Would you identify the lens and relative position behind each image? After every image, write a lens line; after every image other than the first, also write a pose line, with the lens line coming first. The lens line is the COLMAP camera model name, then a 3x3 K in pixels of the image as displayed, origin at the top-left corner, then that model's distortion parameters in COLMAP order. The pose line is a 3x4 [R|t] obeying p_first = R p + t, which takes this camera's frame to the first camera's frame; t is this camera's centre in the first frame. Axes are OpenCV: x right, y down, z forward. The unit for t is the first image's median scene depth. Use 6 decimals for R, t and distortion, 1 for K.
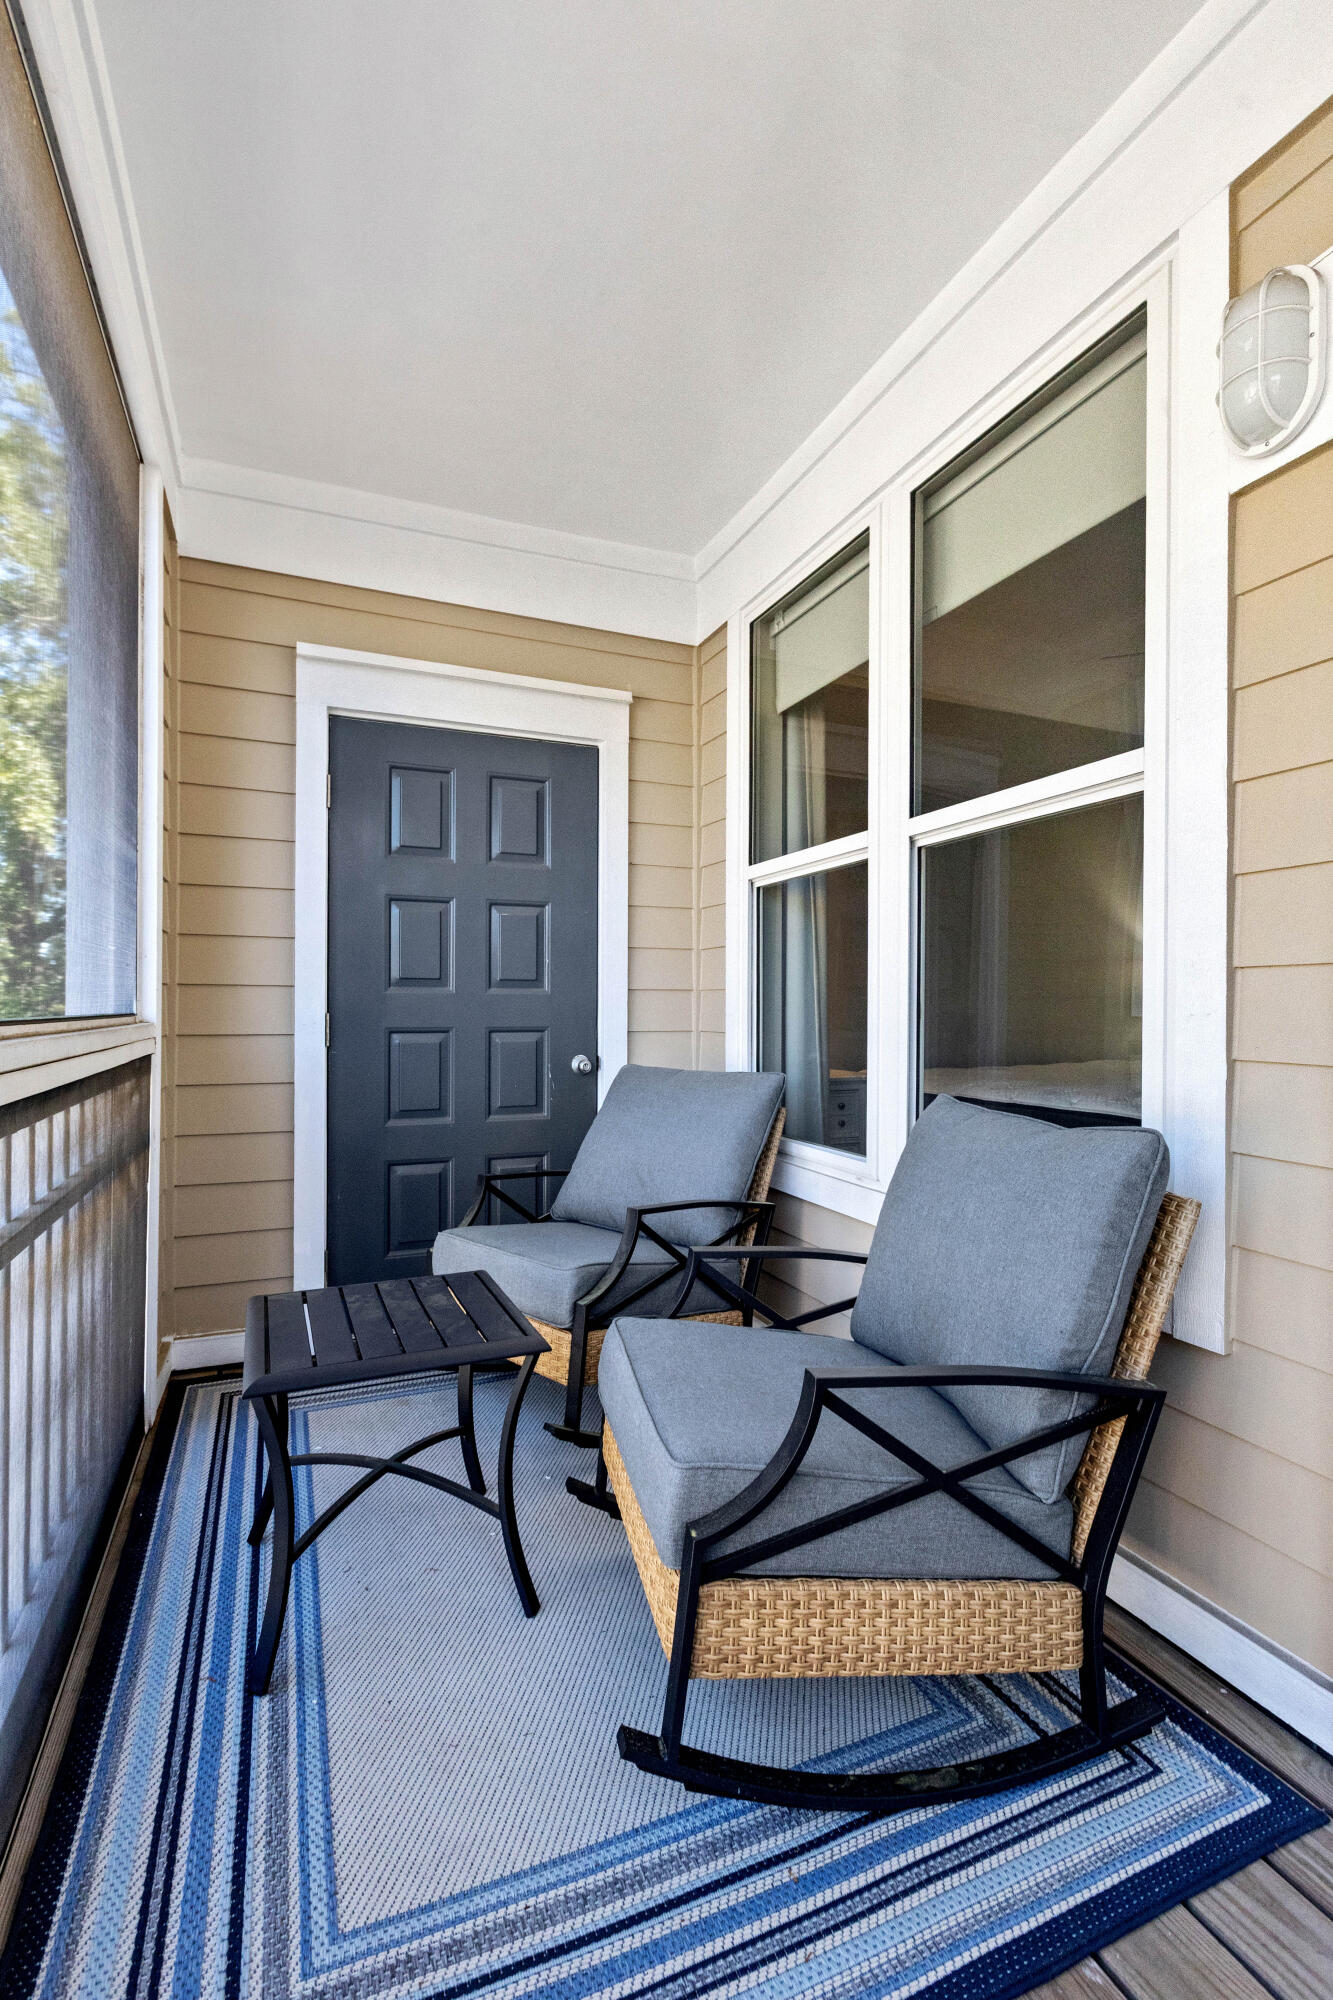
lens RADIAL K [[907.7, 0, 660.6], [0, 907.7, 1016.0], [0, 0, 1]] dist [0.004016, 0.000647]
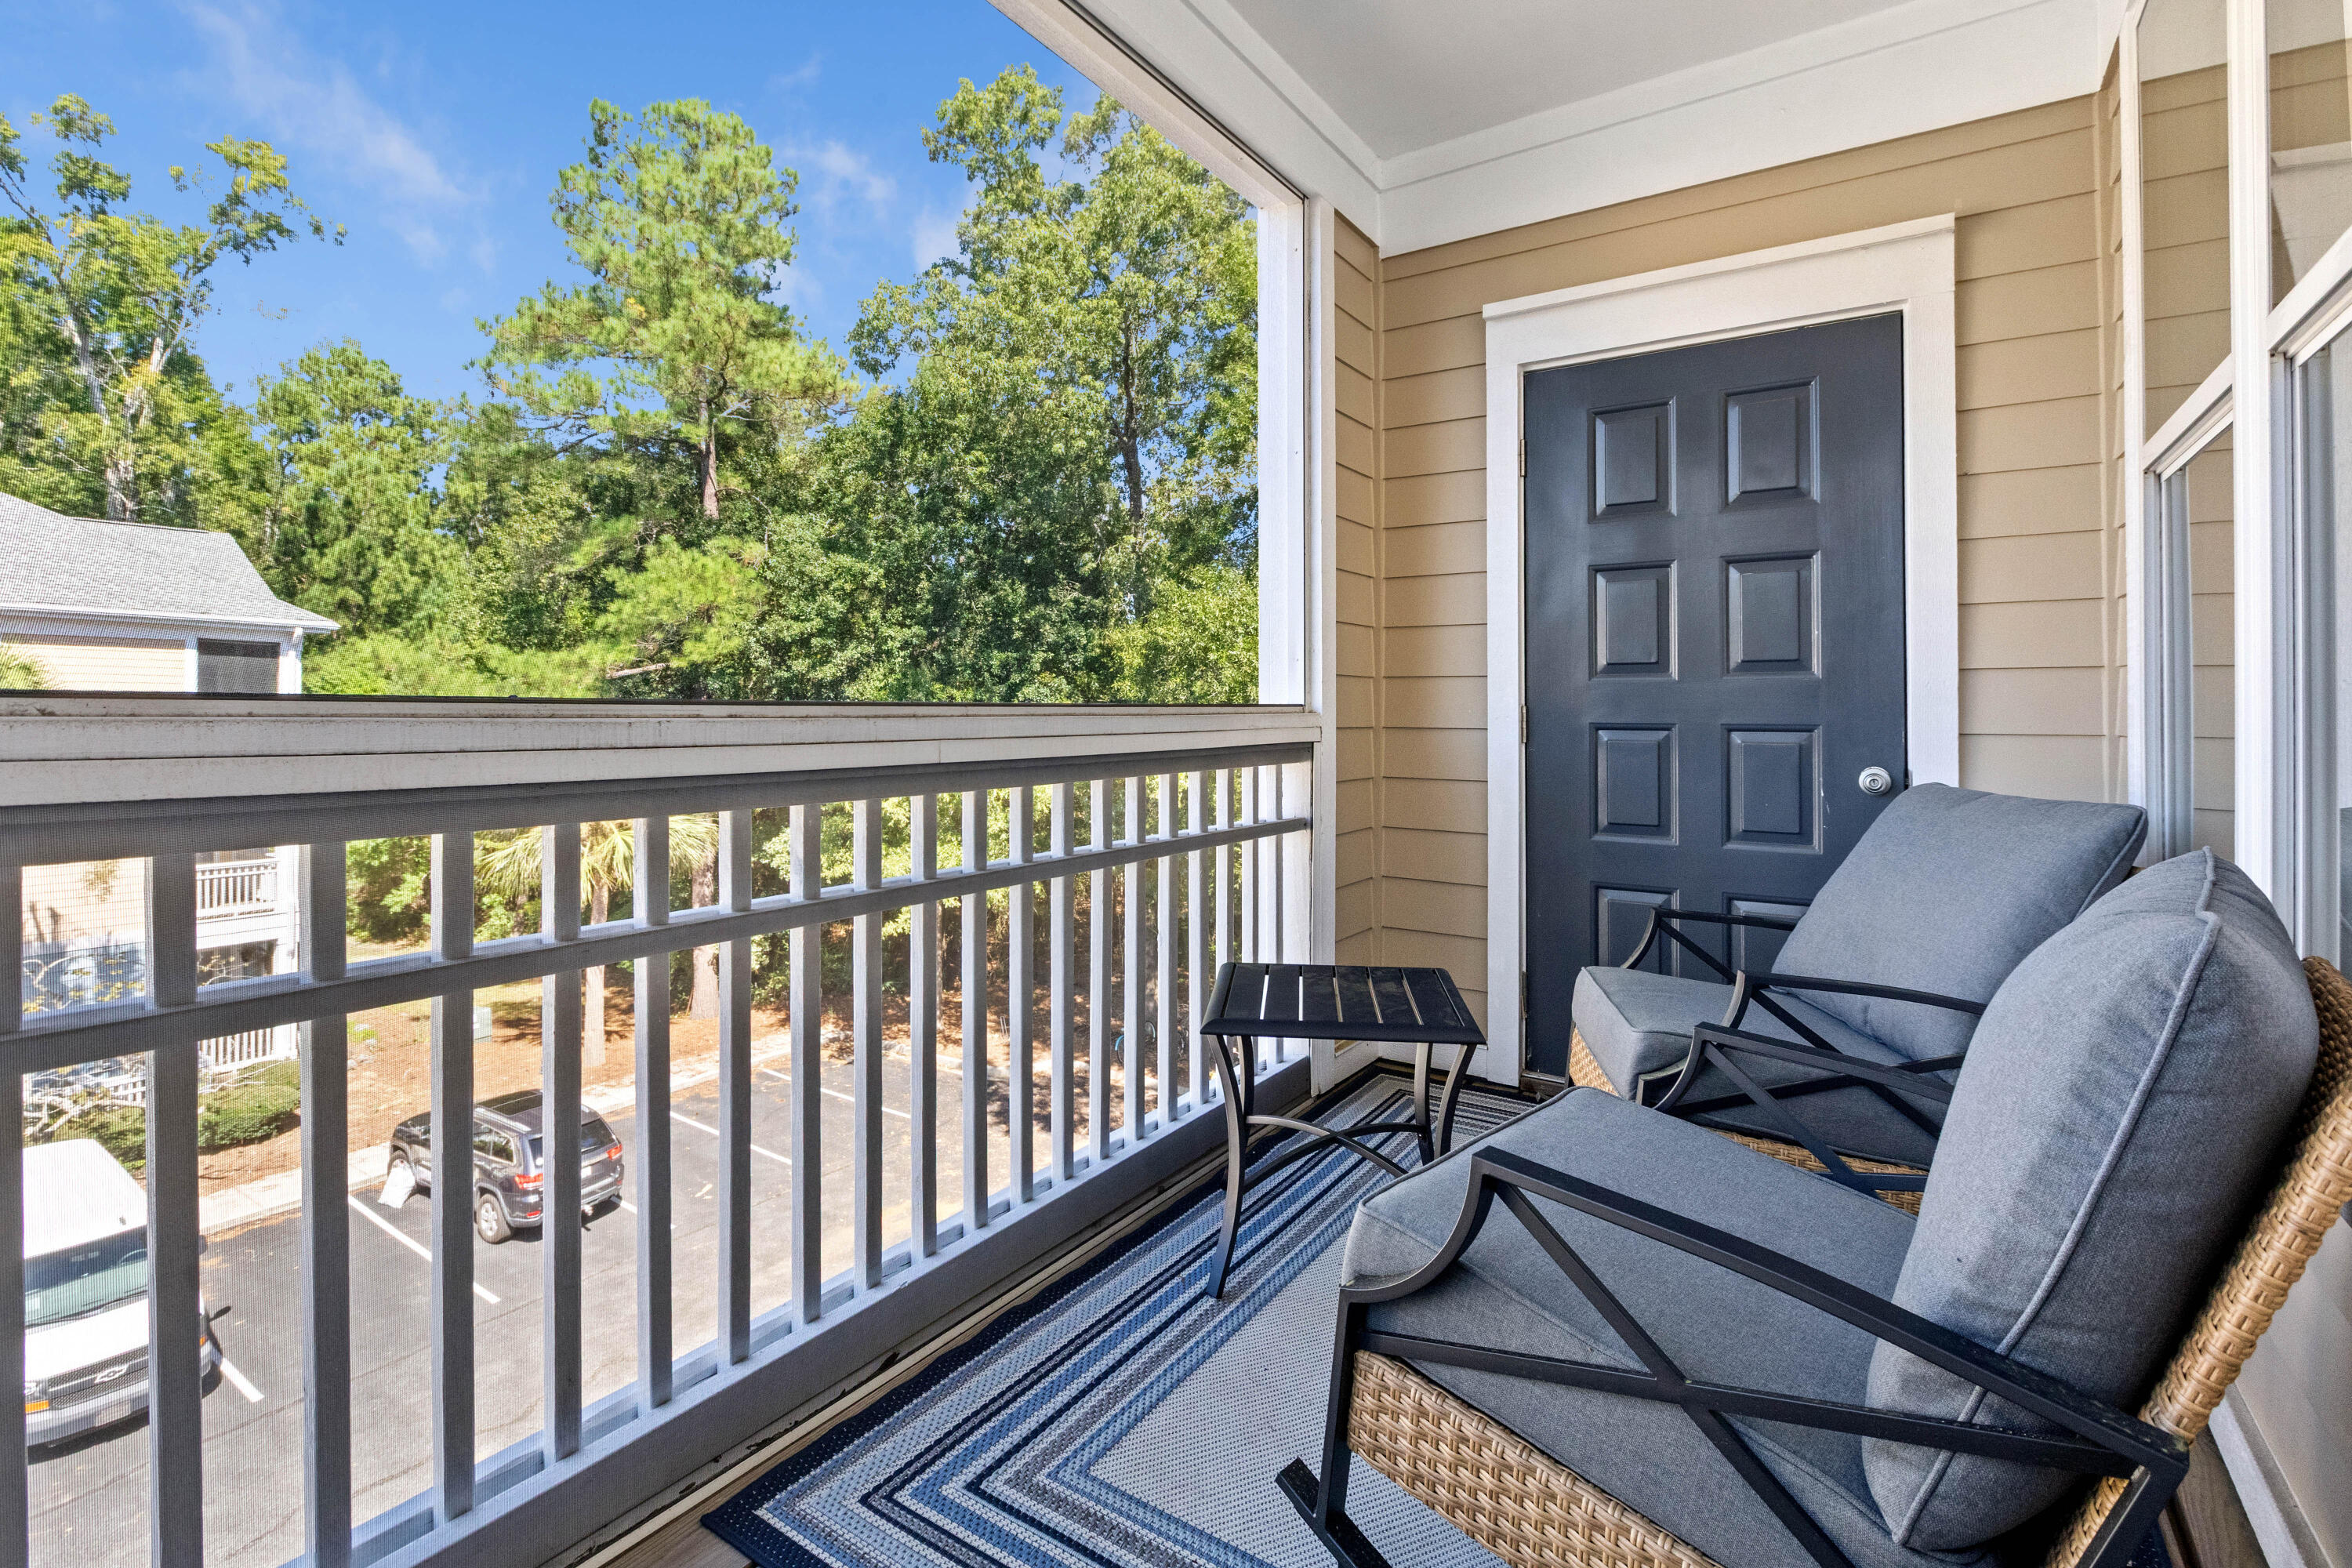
lens RADIAL K [[1105.1, 0, 1180.0], [0, 1105.1, 709.4], [0, 0, 1]] dist [-0.001291, 0.000111]
pose [[0.562262, -0.000823, -0.826959, 0.352715], [-0.008541, 0.999940, -0.006802, 0.011370], [0.826915, 0.010888, 0.562221, 0.112400]]
